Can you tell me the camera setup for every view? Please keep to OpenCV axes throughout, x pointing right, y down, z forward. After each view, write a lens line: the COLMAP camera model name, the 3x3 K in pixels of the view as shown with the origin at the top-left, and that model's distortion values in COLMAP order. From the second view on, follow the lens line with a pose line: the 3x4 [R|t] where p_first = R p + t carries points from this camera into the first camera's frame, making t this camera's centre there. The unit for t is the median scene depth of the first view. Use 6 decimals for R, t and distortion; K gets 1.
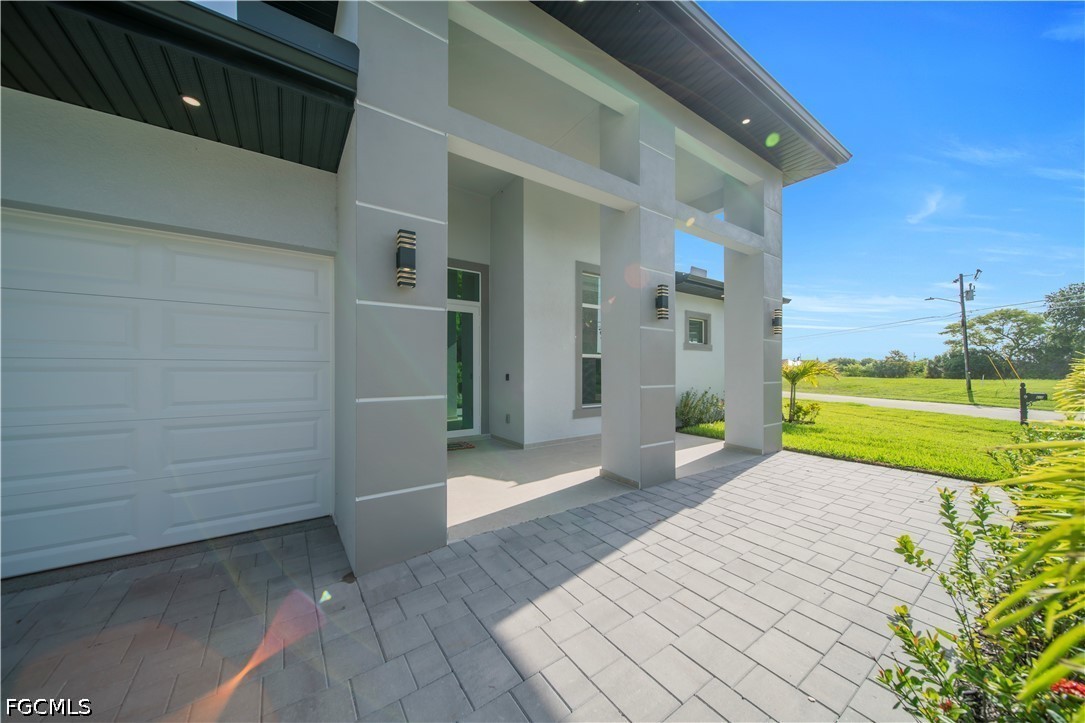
lens RADIAL K [[374.1, 0, 544.4], [0, 374.1, 361.1], [0, 0, 1]] dist [0.001015, -0.000191]
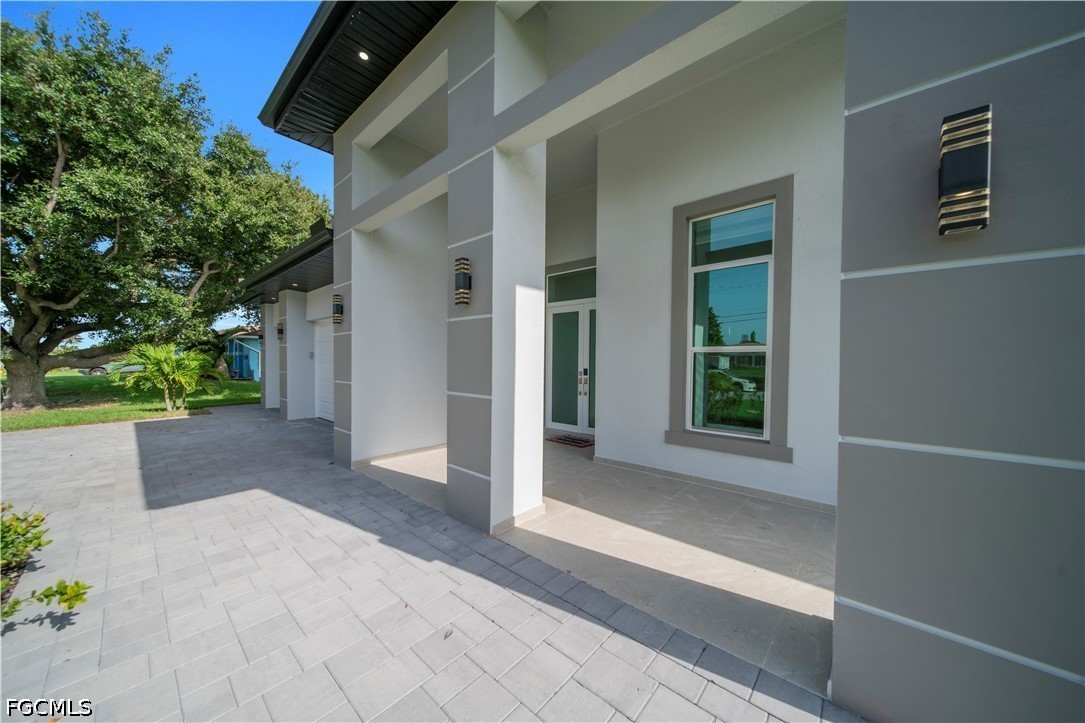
lens RADIAL K [[374.1, 0, 551.6], [0, 374.1, 360.6], [0, 0, 1]] dist [0.001015, -0.000191]
pose [[0.244912, 0.000161, -0.969545, 0.505742], [-0.002311, 0.999997, -0.000418, 0.003284], [0.969543, 0.002343, 0.244912, 0.466337]]
